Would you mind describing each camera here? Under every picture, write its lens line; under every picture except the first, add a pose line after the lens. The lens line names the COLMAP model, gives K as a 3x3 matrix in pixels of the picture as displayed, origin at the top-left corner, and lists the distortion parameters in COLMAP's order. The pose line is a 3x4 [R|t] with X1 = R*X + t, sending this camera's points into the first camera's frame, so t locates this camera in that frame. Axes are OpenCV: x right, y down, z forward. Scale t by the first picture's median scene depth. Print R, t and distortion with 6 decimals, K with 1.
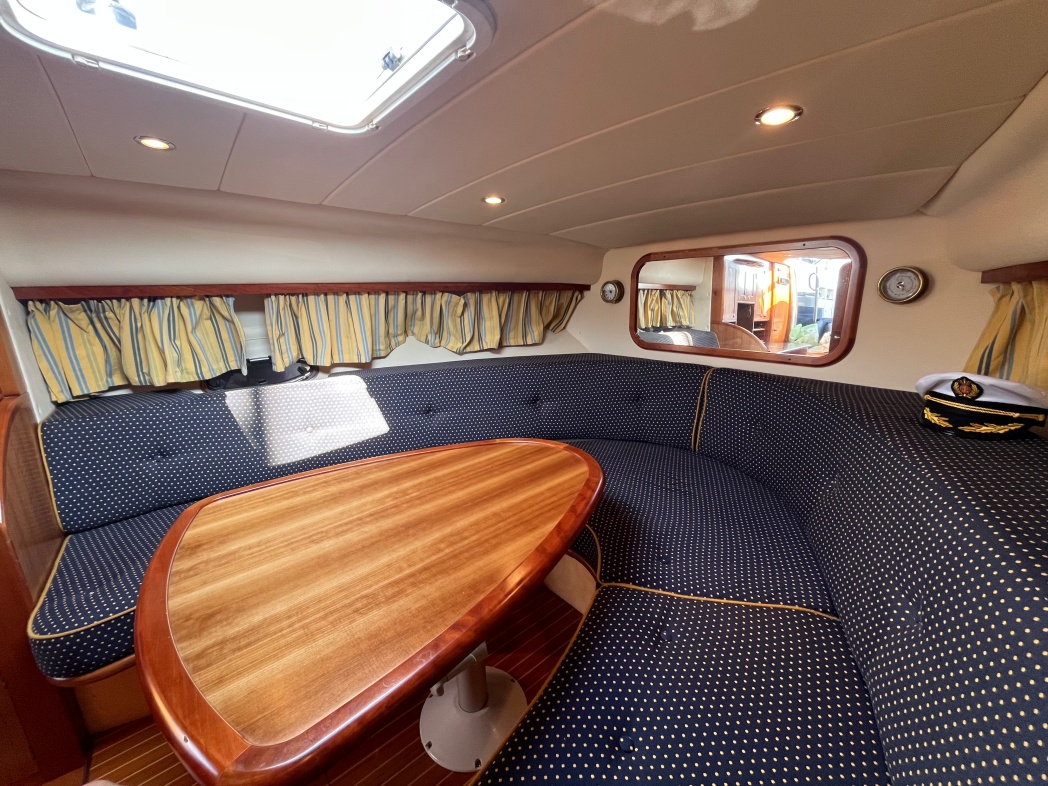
lens RADIAL K [[427.1, 0, 521.2], [0, 427.1, 393.4], [0, 0, 1]] dist [-0.001595, 0.000457]
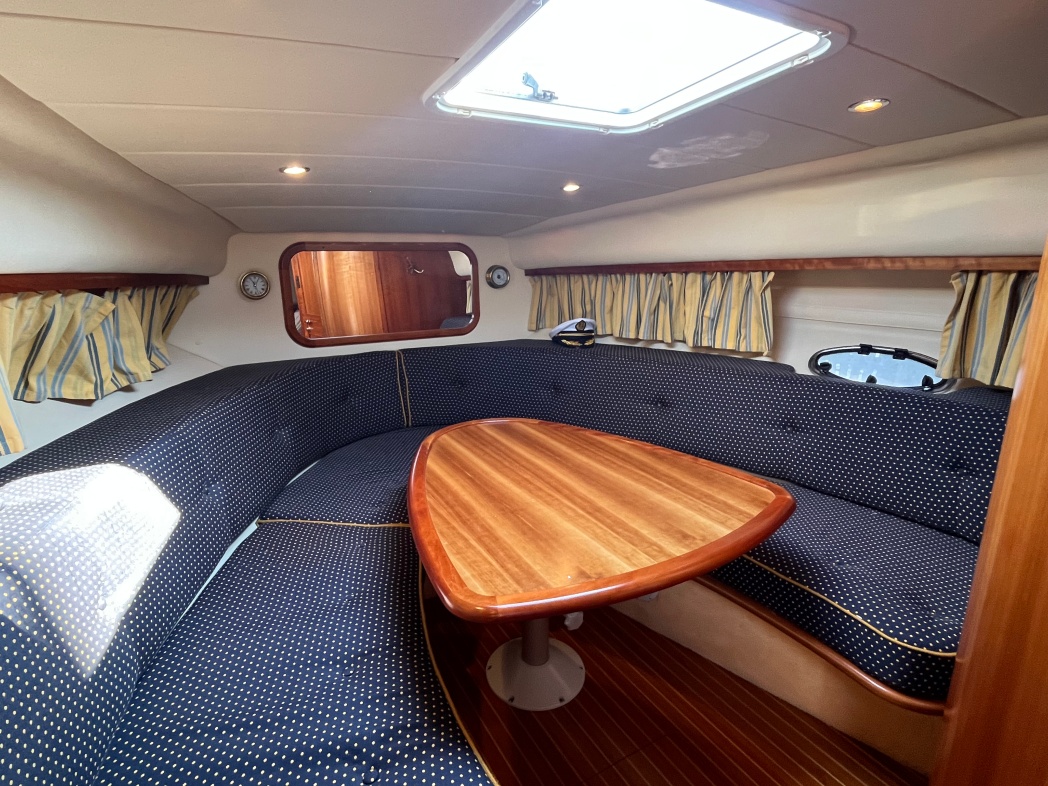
lens RADIAL K [[546.2, 0, 520.6], [0, 546.2, 396.1], [0, 0, 1]] dist [-0.001803, -0.001032]
pose [[0.176326, -0.211732, 0.961290, -1.165992], [0.241832, 0.955978, 0.166203, -0.138526], [-0.954163, 0.203165, 0.219768, 0.531481]]
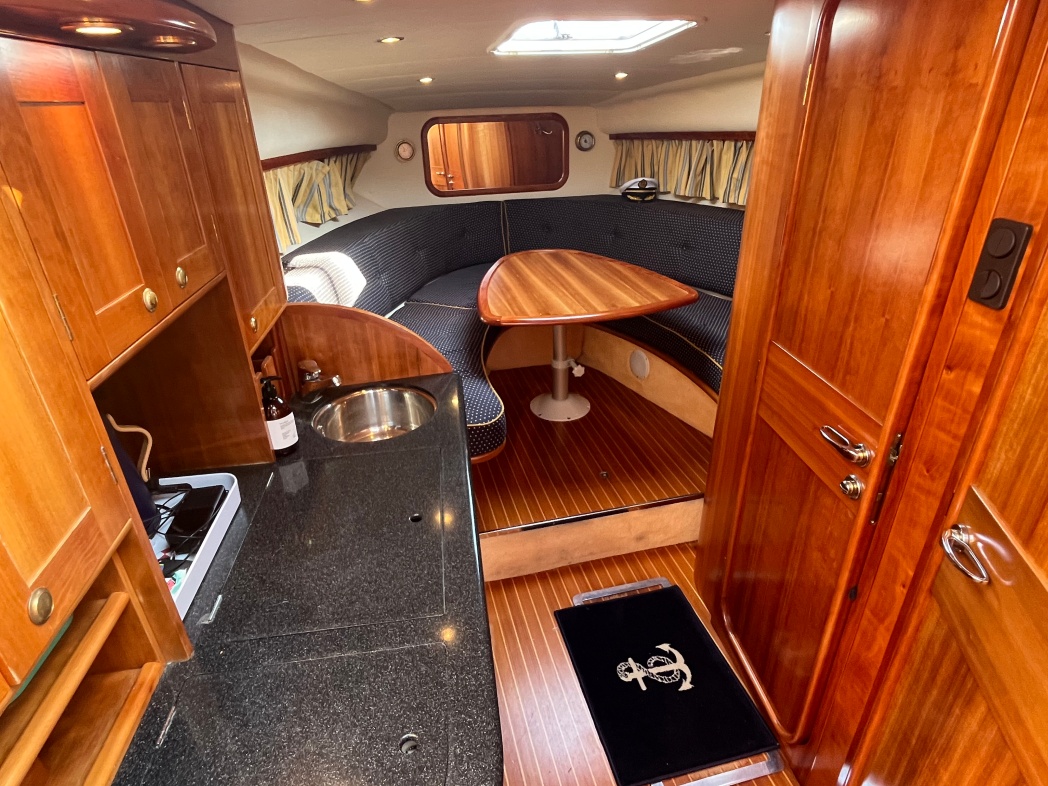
lens RADIAL K [[586.3, 0, 524.0], [0, 586.3, 393.0], [0, 0, 1]] dist [0.001303, 0.000224]
pose [[0.435193, -0.384470, 0.814119, -1.908453], [0.230873, 0.921658, 0.311841, -0.083792], [-0.870232, 0.052247, 0.489863, -0.051443]]
